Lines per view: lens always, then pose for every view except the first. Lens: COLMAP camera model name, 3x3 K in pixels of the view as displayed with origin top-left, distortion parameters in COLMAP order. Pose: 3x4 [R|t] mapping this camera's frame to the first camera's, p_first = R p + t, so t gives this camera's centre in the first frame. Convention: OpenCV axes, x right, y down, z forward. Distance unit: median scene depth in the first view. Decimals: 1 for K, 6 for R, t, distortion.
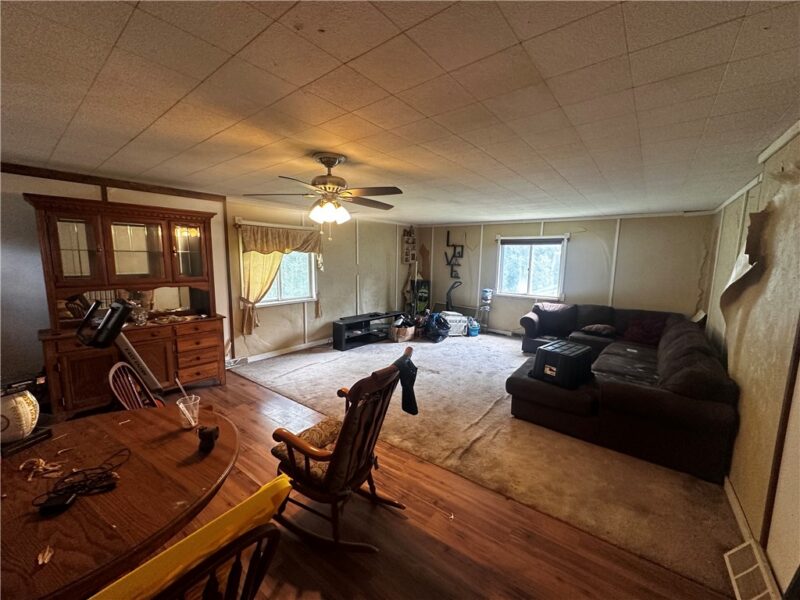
lens RADIAL K [[319.2, 0, 402.1], [0, 319.2, 299.2], [0, 0, 1]] dist [-0.000280, -0.000011]
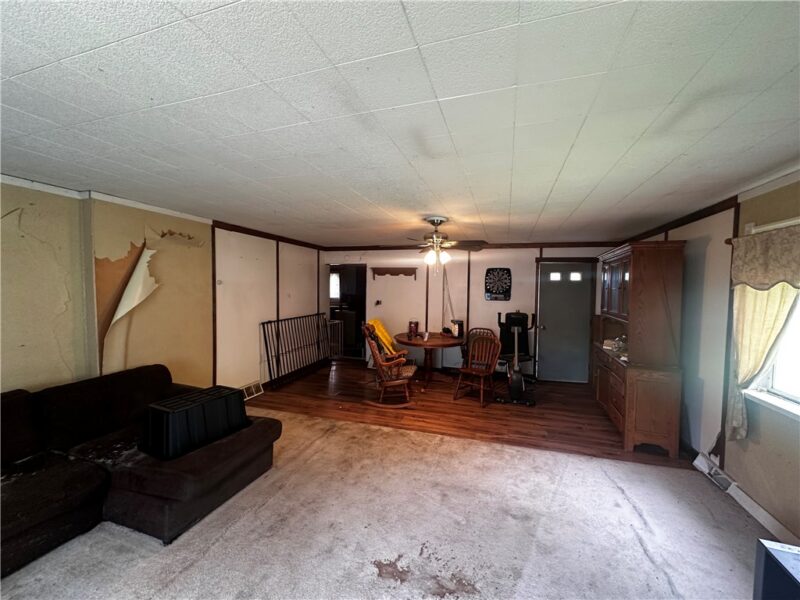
lens RADIAL K [[319.2, 0, 399.3], [0, 319.2, 299.0], [0, 0, 1]] dist [-0.000280, -0.000011]
pose [[-0.938873, -0.013958, -0.343980, 0.357229], [-0.074741, 0.983610, 0.164089, -0.265913], [0.336052, 0.179768, -0.924528, 2.012059]]
